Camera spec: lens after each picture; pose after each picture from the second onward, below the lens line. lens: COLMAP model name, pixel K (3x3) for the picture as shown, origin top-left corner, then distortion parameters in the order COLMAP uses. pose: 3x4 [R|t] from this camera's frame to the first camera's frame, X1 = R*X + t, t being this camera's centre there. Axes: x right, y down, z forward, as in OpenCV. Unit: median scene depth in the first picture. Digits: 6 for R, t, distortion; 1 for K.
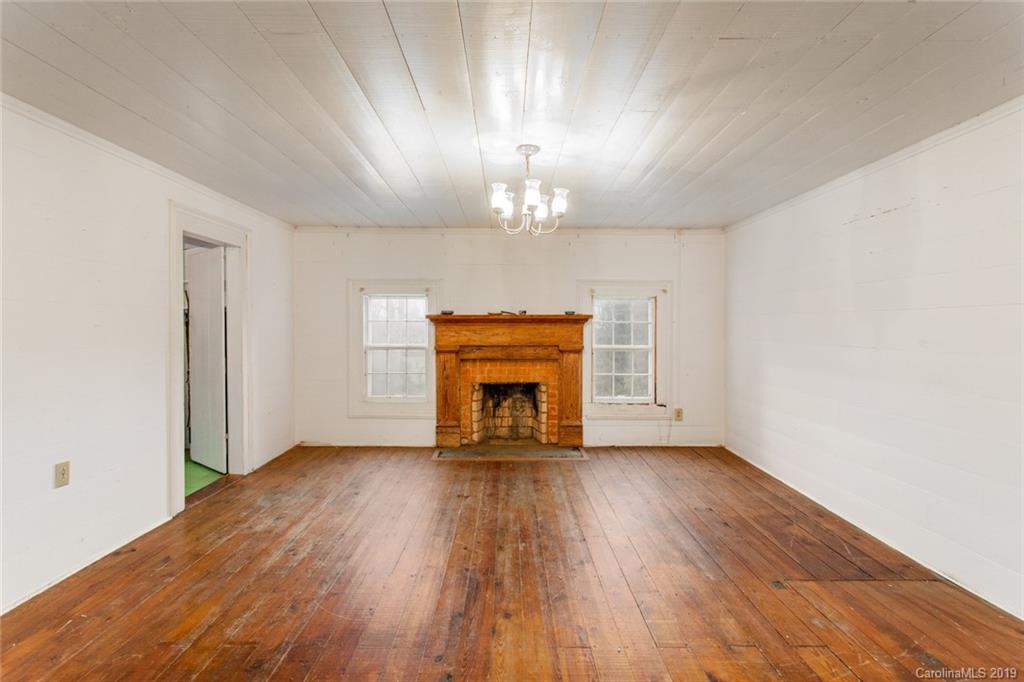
lens RADIAL K [[488.4, 0, 509.4], [0, 488.4, 336.3], [0, 0, 1]] dist [-0.000390, 0.001133]
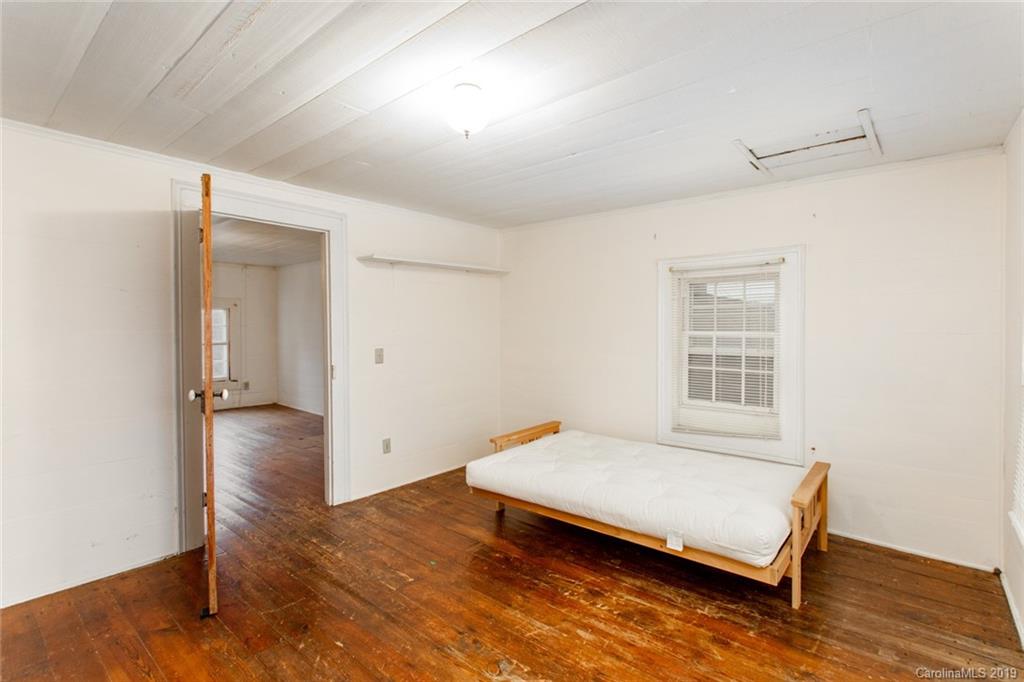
lens RADIAL K [[488.4, 0, 510.7], [0, 488.4, 338.4], [0, 0, 1]] dist [-0.000390, 0.001133]
pose [[0.651444, -0.009520, 0.758637, -0.284443], [0.012043, 0.999925, 0.002207, 0.018021], [-0.758601, 0.007698, 0.651510, -0.653010]]
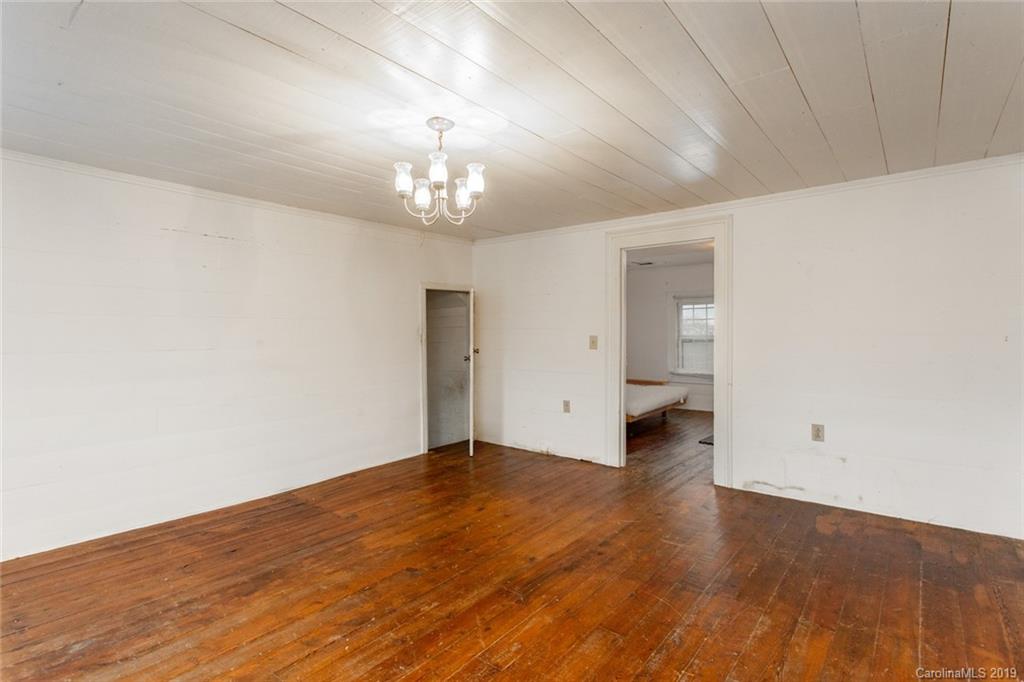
lens RADIAL K [[488.4, 0, 509.1], [0, 488.4, 340.6], [0, 0, 1]] dist [-0.000390, 0.001133]
pose [[-0.773719, -0.005375, 0.633507, -0.331059], [0.018405, 0.999351, 0.030958, -0.012717], [-0.633262, 0.035613, -0.773118, 0.877103]]
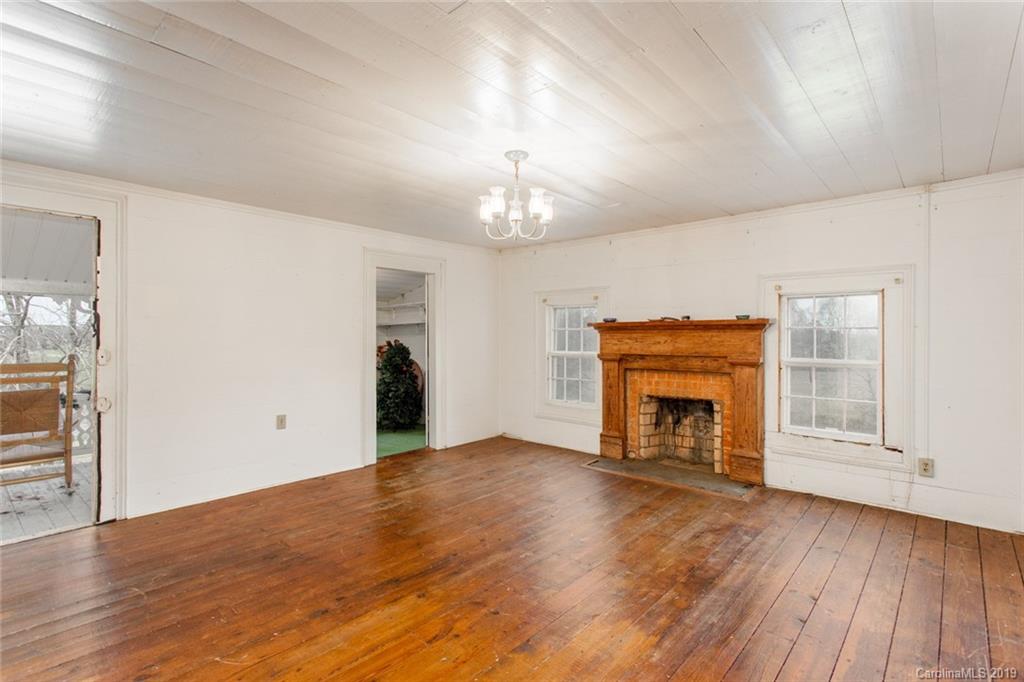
lens RADIAL K [[488.4, 0, 509.5], [0, 488.4, 343.7], [0, 0, 1]] dist [-0.000390, 0.001133]
pose [[0.735409, 0.009401, -0.677558, 0.387126], [-0.012829, 0.999918, -0.000051, 0.001574], [0.677502, 0.008730, 0.735469, 0.142079]]
